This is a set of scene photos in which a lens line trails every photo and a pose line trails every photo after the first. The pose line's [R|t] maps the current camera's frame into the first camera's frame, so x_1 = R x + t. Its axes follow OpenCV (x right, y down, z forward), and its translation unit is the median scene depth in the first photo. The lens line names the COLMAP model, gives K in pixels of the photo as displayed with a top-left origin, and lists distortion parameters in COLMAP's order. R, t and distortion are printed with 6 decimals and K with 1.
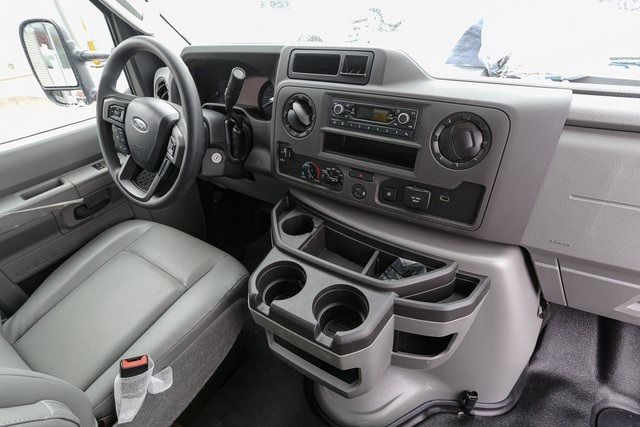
lens RADIAL K [[299.0, 0, 326.4], [0, 299.0, 212.0], [0, 0, 1]] dist [-0.003083, 0.000195]
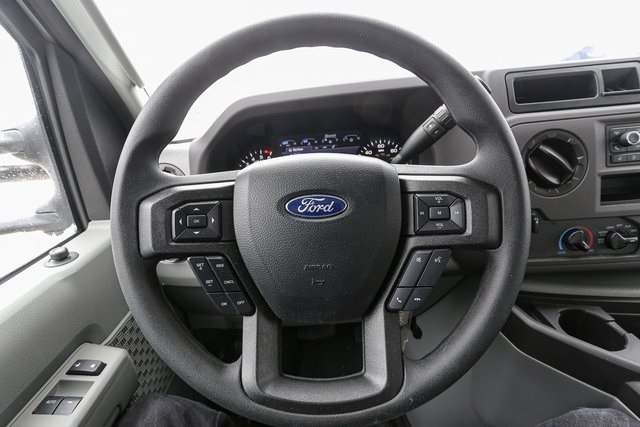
lens RADIAL K [[299.0, 0, 326.4], [0, 299.0, 212.0], [0, 0, 1]] dist [-0.003083, 0.000195]
pose [[0.821490, -0.253464, 0.510794, -0.903595], [0.363087, 0.923221, -0.125822, -0.343637], [-0.439685, 0.288824, 0.850446, 0.746713]]
